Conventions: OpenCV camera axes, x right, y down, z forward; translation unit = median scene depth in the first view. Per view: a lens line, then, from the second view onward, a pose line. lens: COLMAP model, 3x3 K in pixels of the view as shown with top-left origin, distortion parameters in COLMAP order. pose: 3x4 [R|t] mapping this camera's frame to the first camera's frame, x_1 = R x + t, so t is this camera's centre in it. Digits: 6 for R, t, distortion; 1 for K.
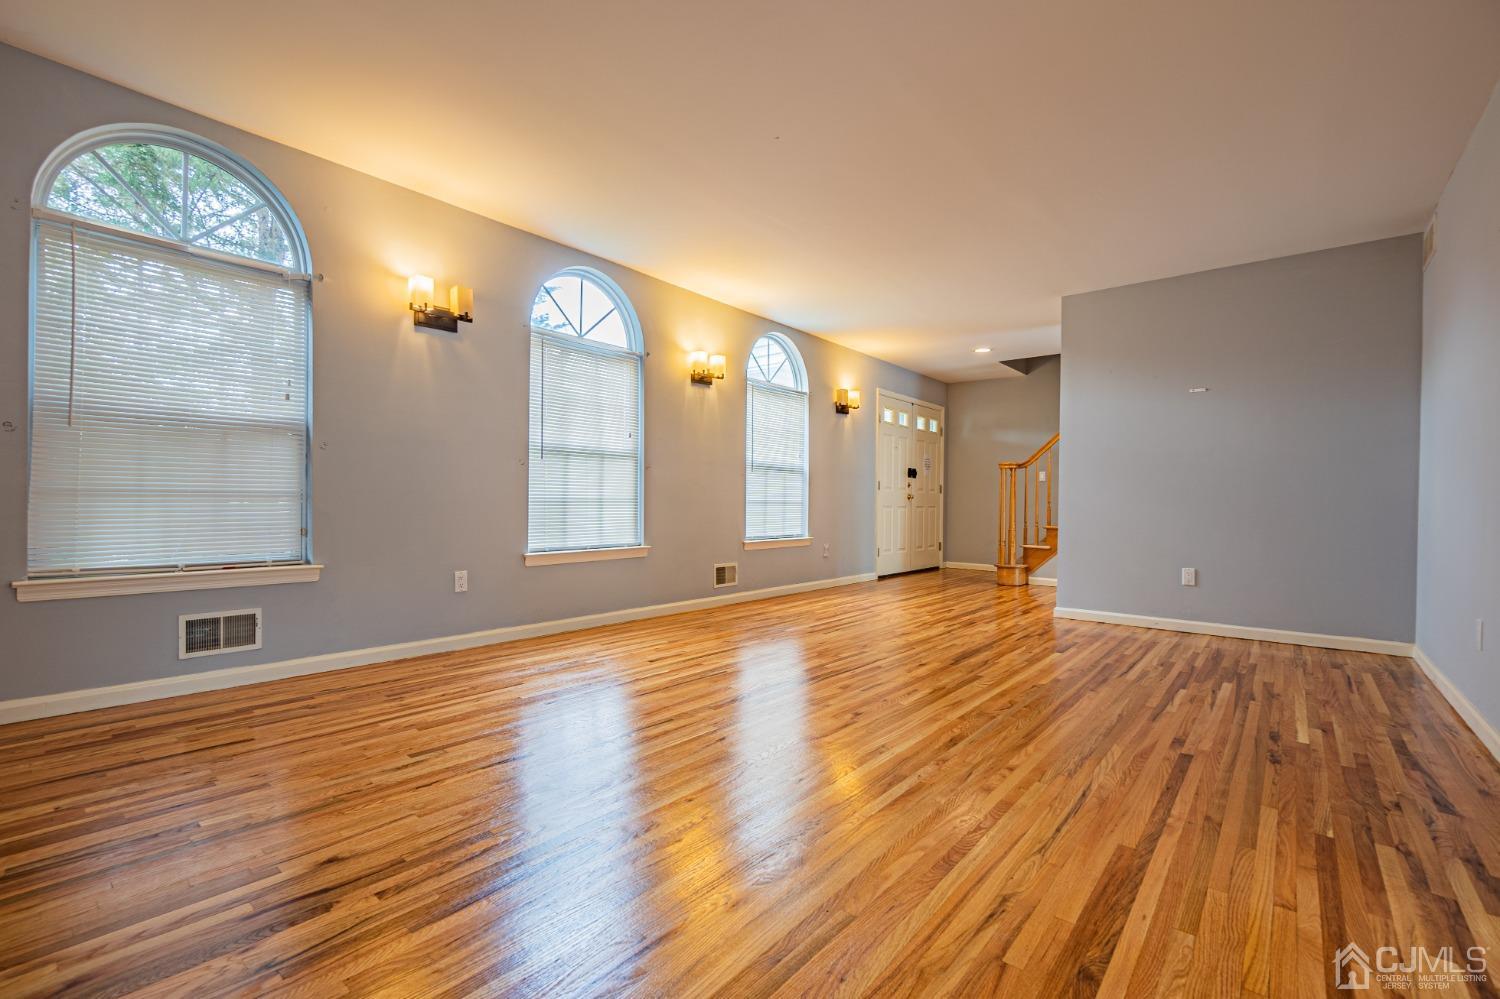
lens RADIAL K [[648.7, 0, 752.4], [0, 648.7, 502.0], [0, 0, 1]] dist [0.000411, 0.000147]
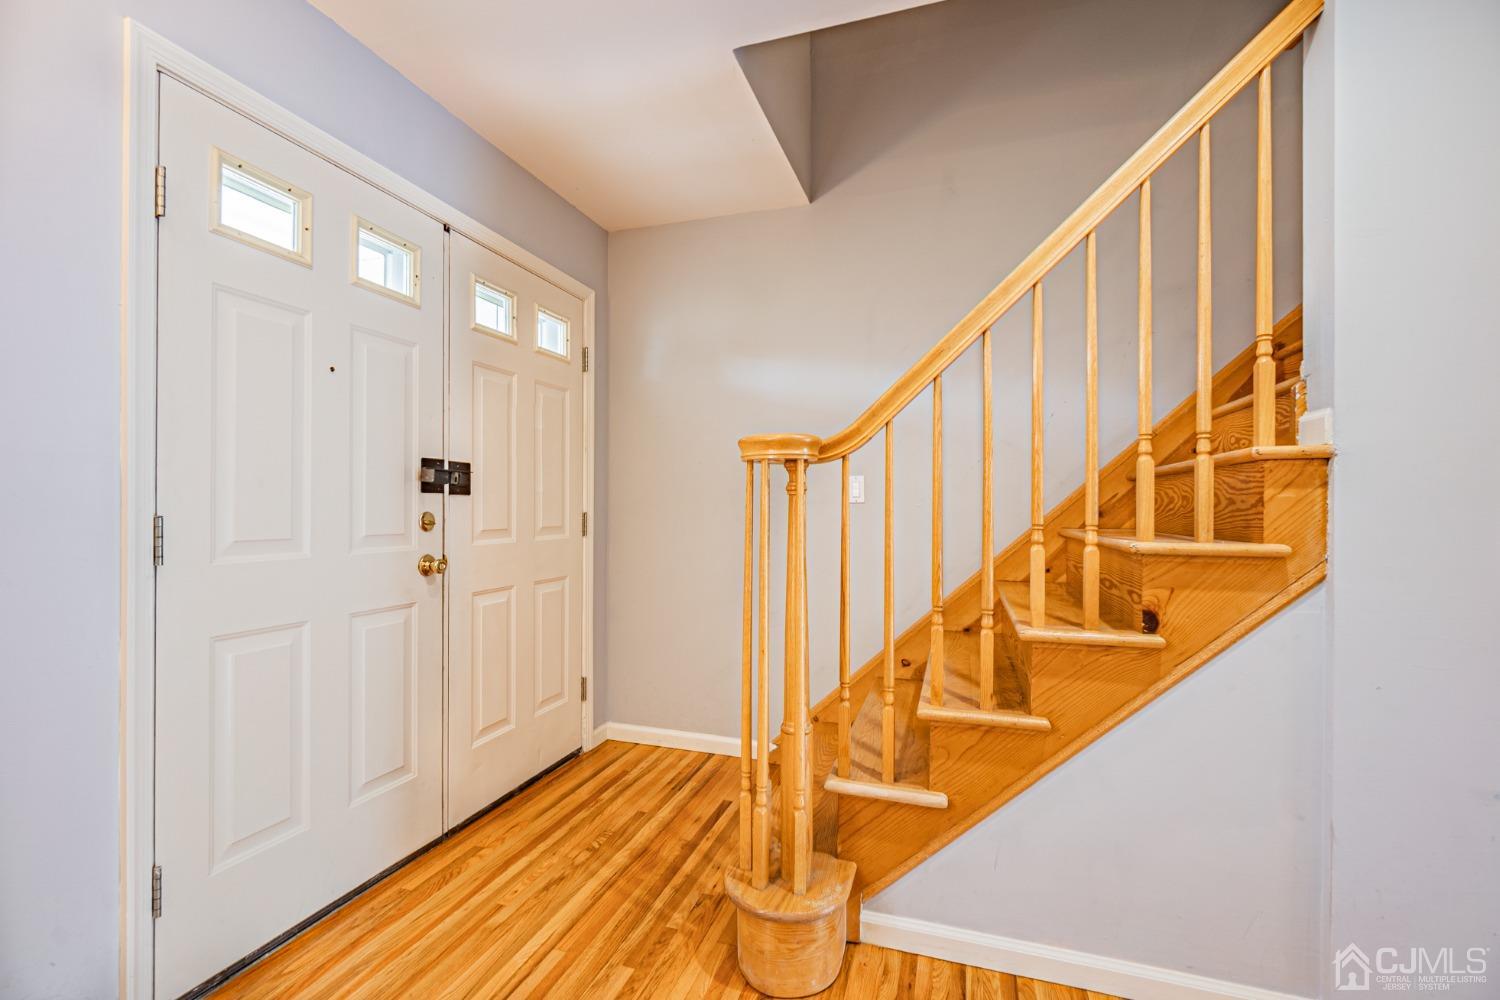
lens RADIAL K [[648.7, 0, 752.4], [0, 648.7, 502.5], [0, 0, 1]] dist [0.000411, 0.000147]
pose [[0.927903, -0.010998, 0.372659, 0.280633], [0.012098, 0.999927, -0.000615, -0.034515], [-0.372625, 0.005079, 0.927968, 0.737889]]
